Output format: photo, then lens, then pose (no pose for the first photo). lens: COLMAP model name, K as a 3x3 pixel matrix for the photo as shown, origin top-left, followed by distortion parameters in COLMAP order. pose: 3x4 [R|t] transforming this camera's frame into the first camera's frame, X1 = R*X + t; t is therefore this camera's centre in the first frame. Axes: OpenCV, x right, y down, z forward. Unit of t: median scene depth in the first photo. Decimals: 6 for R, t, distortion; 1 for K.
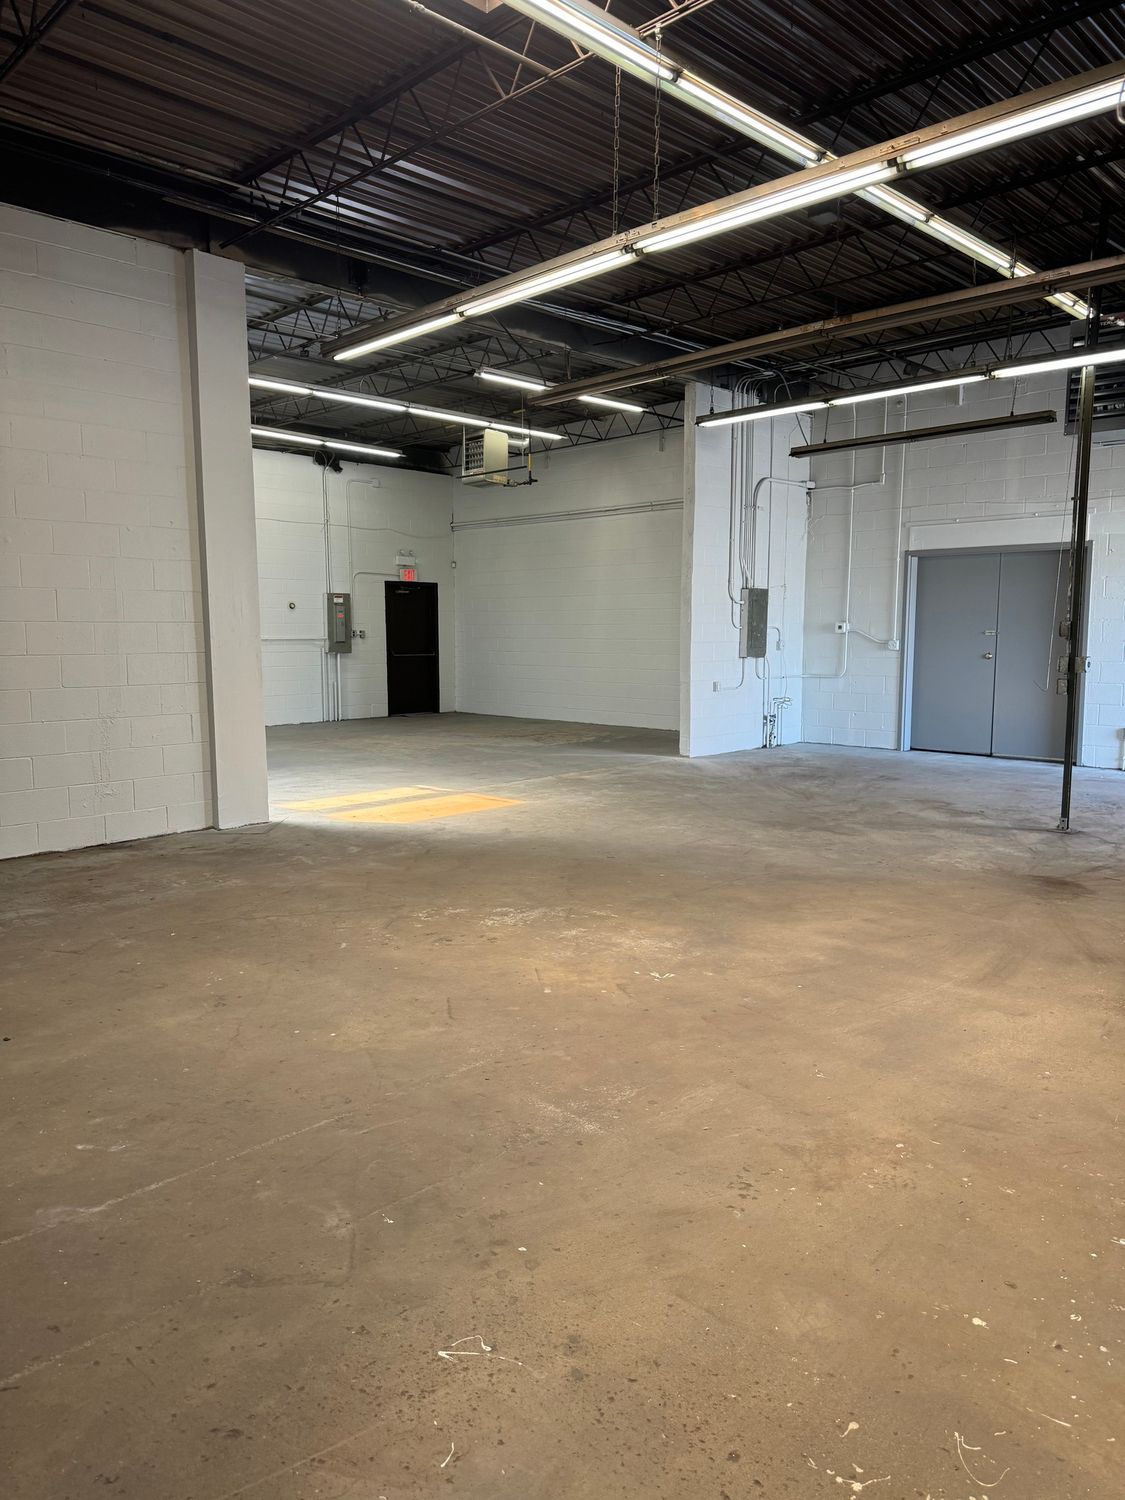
lens RADIAL K [[1049.7, 0, 562.5], [0, 1049.7, 750.0], [0, 0, 1]] dist [0.095588, -0.121863]
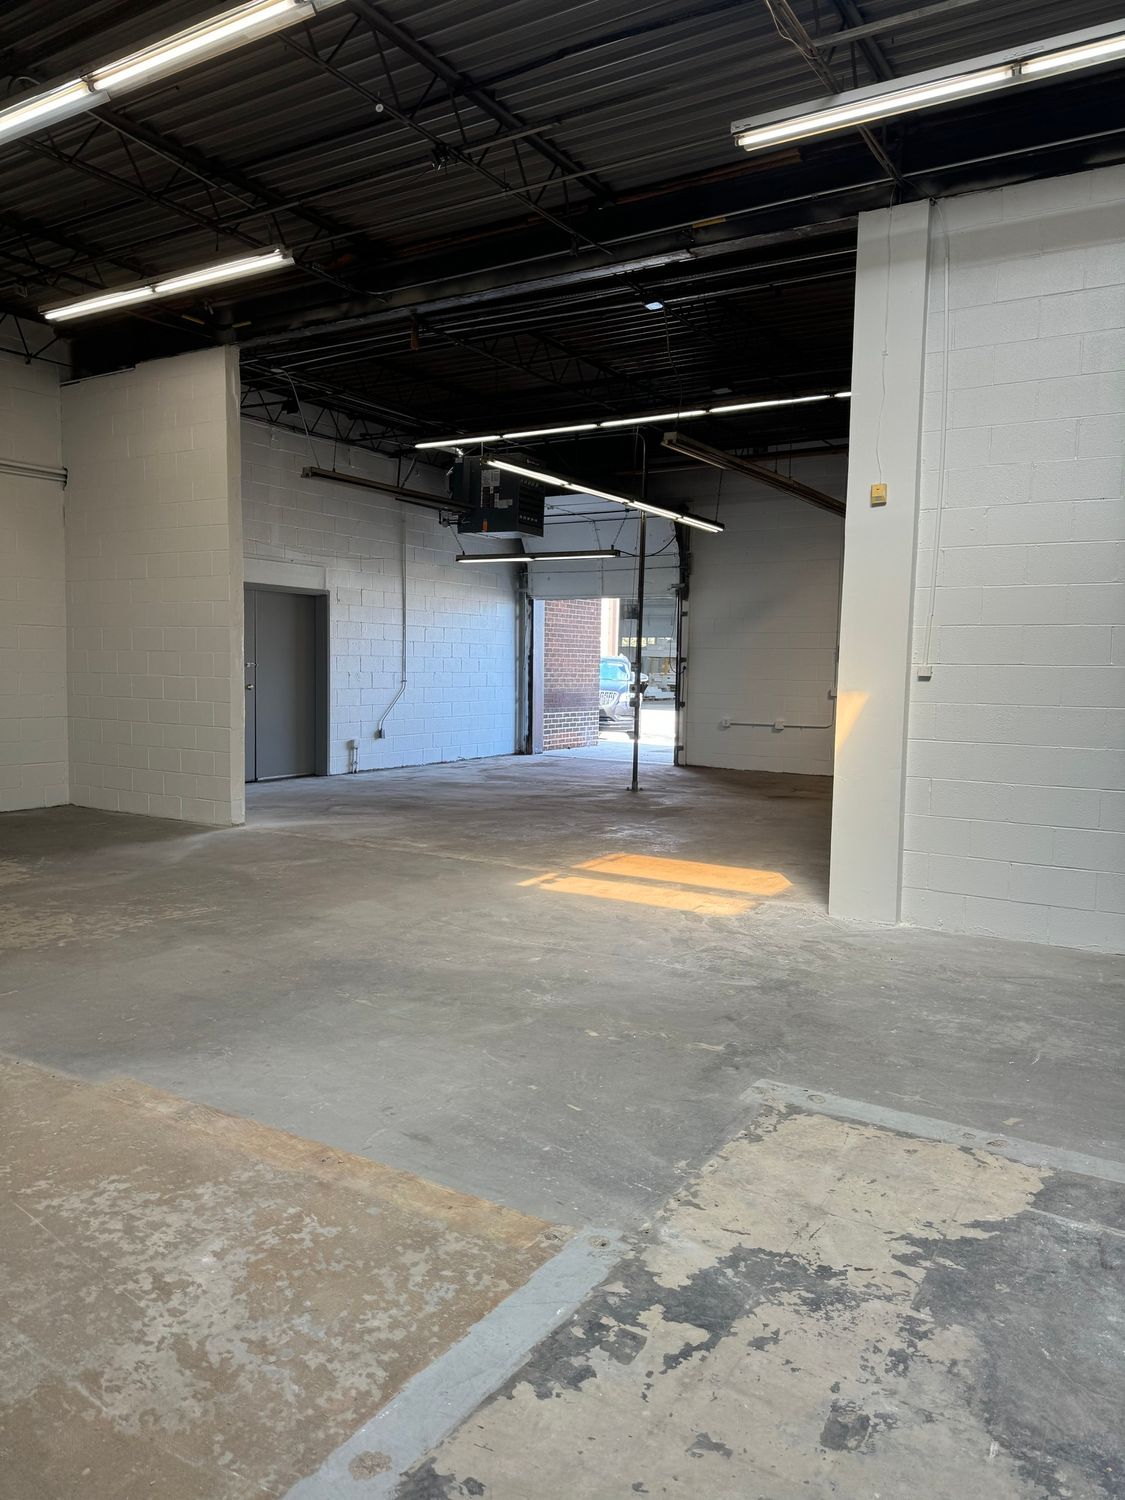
lens RADIAL K [[1047.4, 0, 562.5], [0, 1047.4, 750.0], [0, 0, 1]] dist [0.070930, -0.103426]
pose [[-0.231369, -0.085564, 0.969096, -1.327658], [0.097858, 0.989026, 0.110687, -0.217656], [-0.967932, 0.120443, -0.220457, 1.829806]]
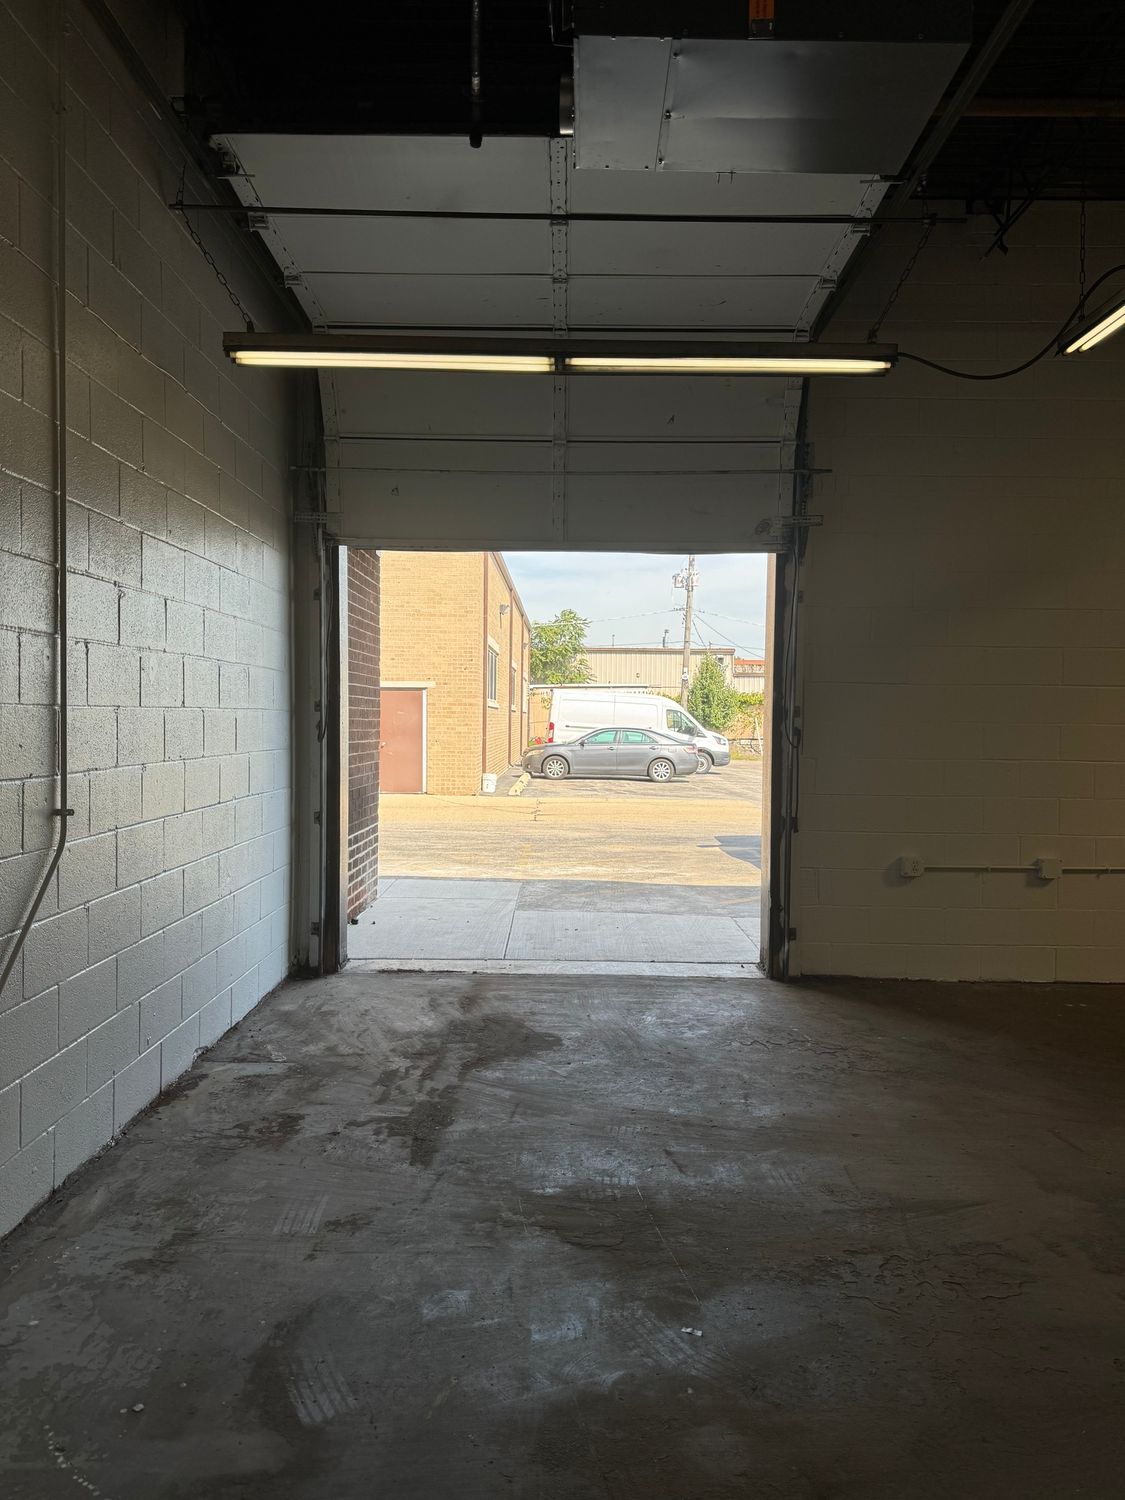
lens RADIAL K [[1079.4, 0, 586.6], [0, 1079.4, 749.4], [0, 0, 1]] dist [0.021129, -0.007672]
pose [[-0.721092, -0.025453, 0.692371, 0.457389], [0.076290, 0.990331, 0.115862, -0.220784], [-0.688626, 0.136368, -0.712178, 1.845136]]
